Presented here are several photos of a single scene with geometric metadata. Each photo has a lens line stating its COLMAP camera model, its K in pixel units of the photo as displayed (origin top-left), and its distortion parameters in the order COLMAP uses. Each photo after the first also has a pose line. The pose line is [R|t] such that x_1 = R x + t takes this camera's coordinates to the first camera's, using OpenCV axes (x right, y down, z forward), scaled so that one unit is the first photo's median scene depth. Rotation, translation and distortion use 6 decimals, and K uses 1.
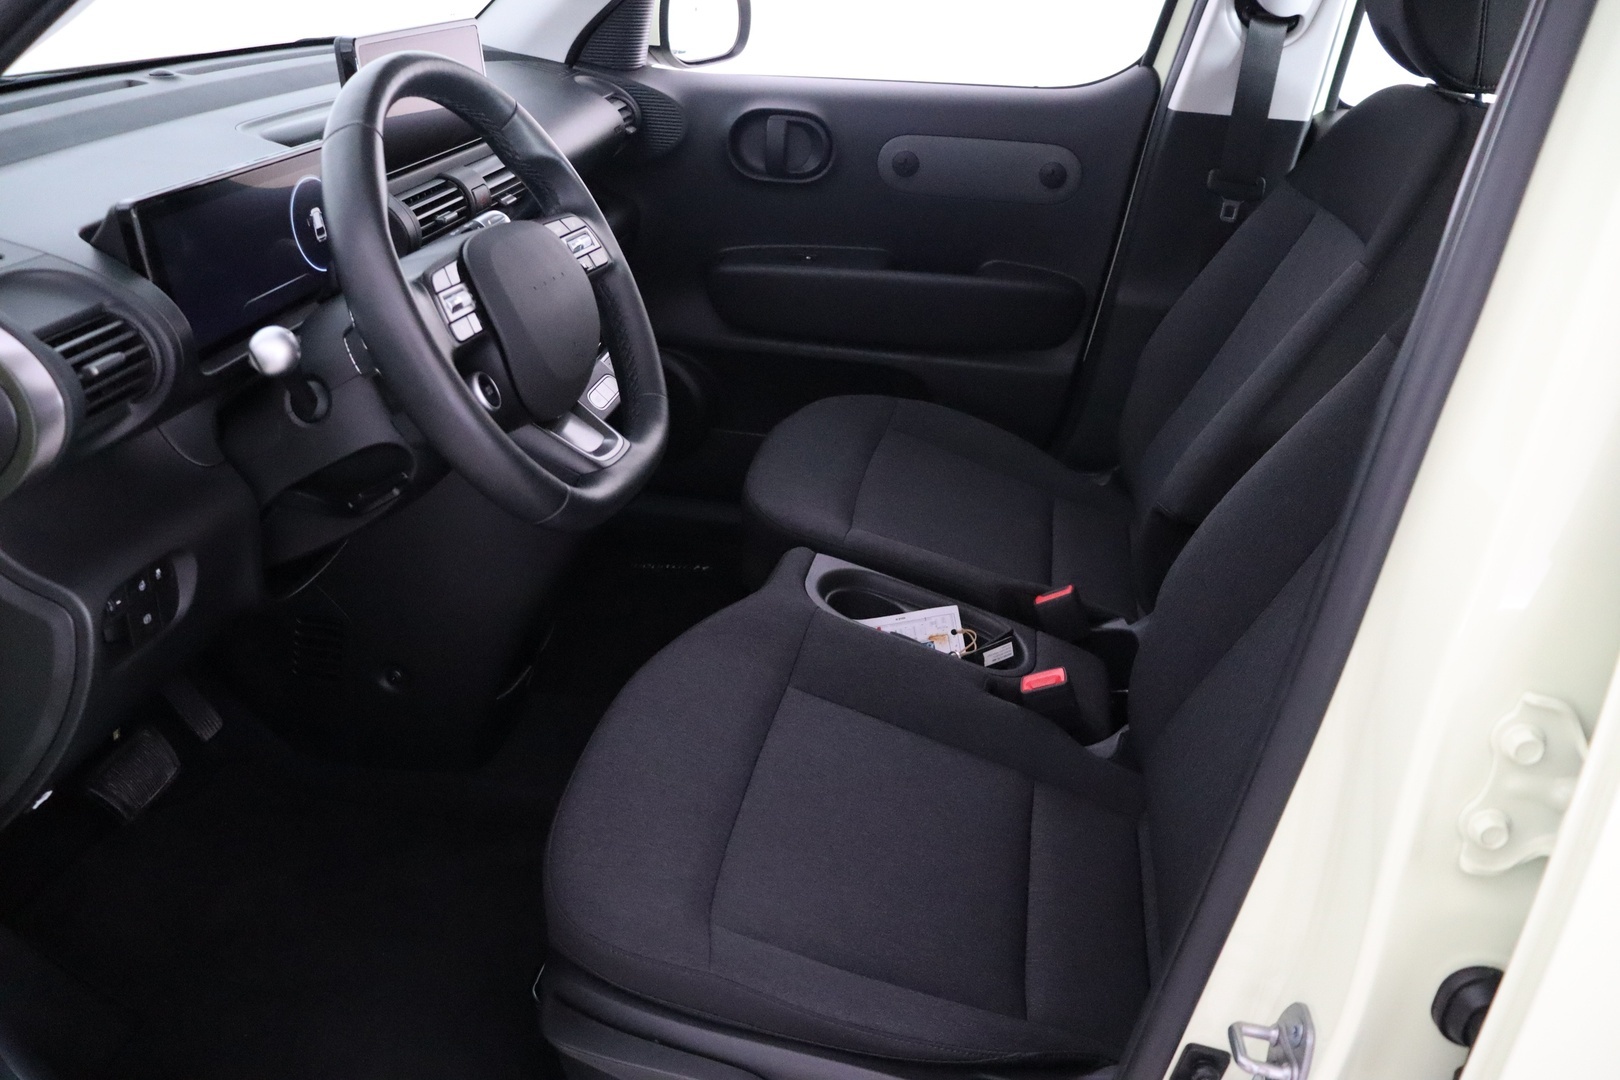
lens RADIAL K [[1258.6, 0, 806.5], [0, 1258.6, 508.0], [0, 0, 1]] dist [-0.211694, 0.160537]
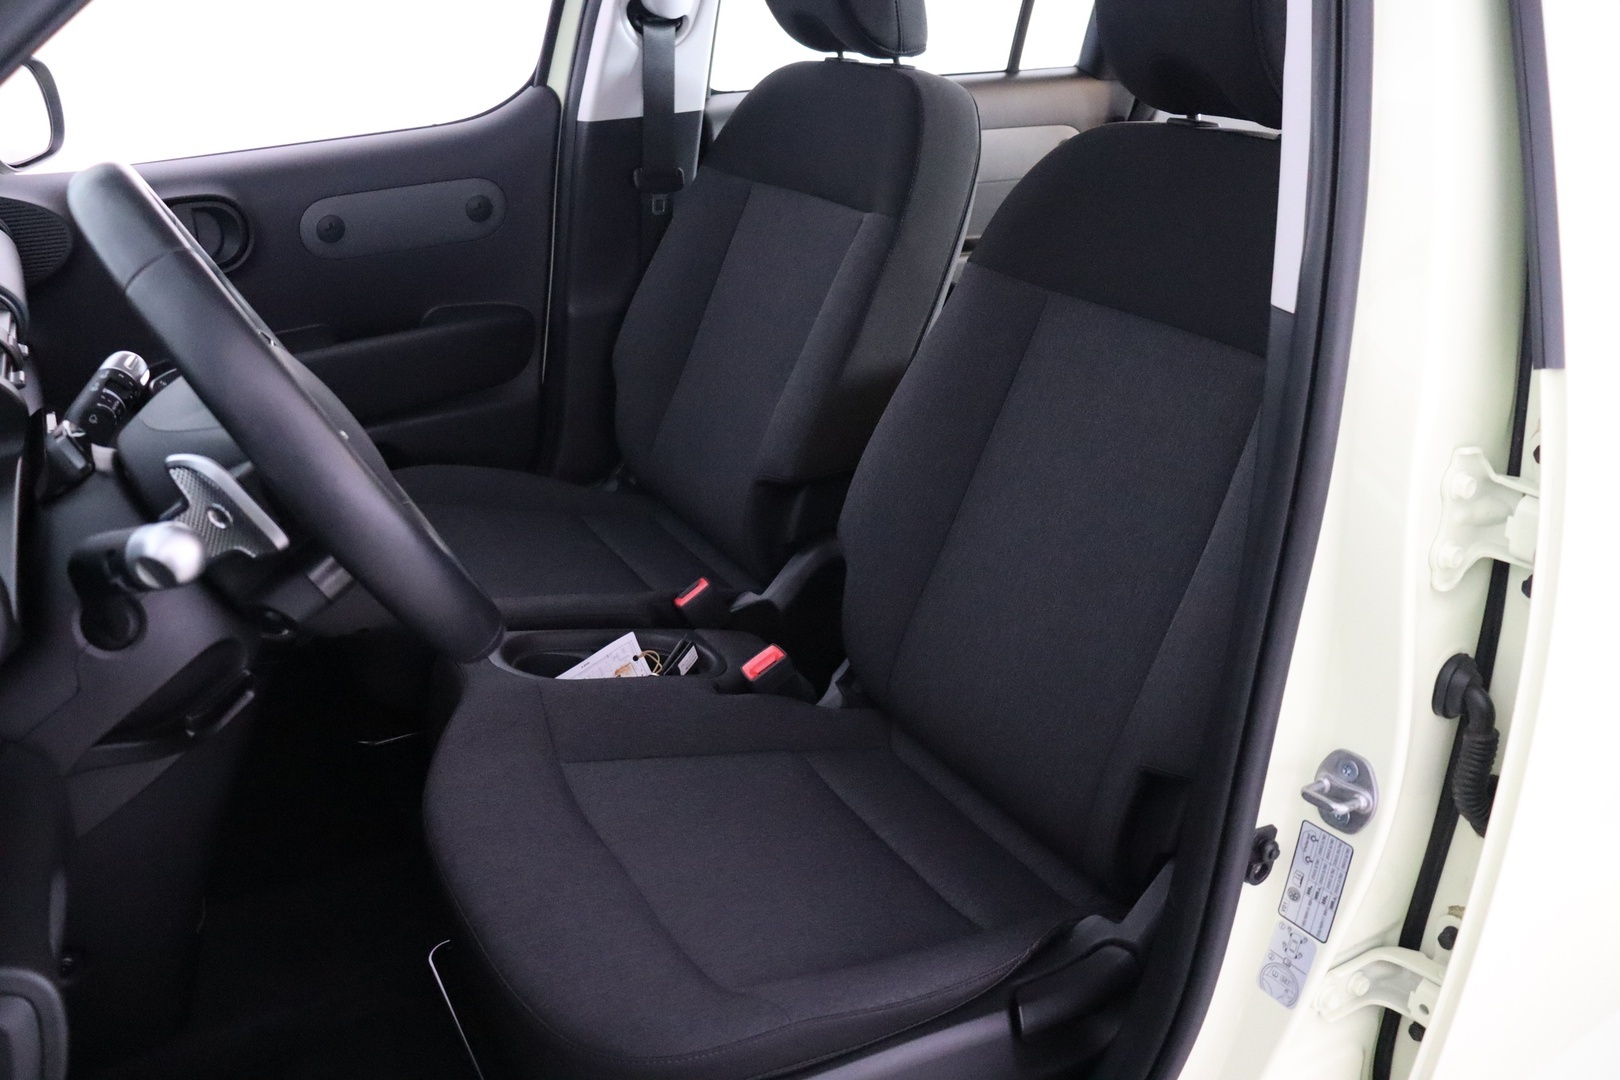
lens RADIAL K [[1258.6, 0, 806.5], [0, 1258.6, 508.0], [0, 0, 1]] dist [-0.211694, 0.160537]
pose [[0.772549, -0.303056, 0.557965, -0.248213], [0.314611, 0.945994, 0.078207, -0.041233], [-0.551532, 0.115123, 0.826171, 0.074149]]
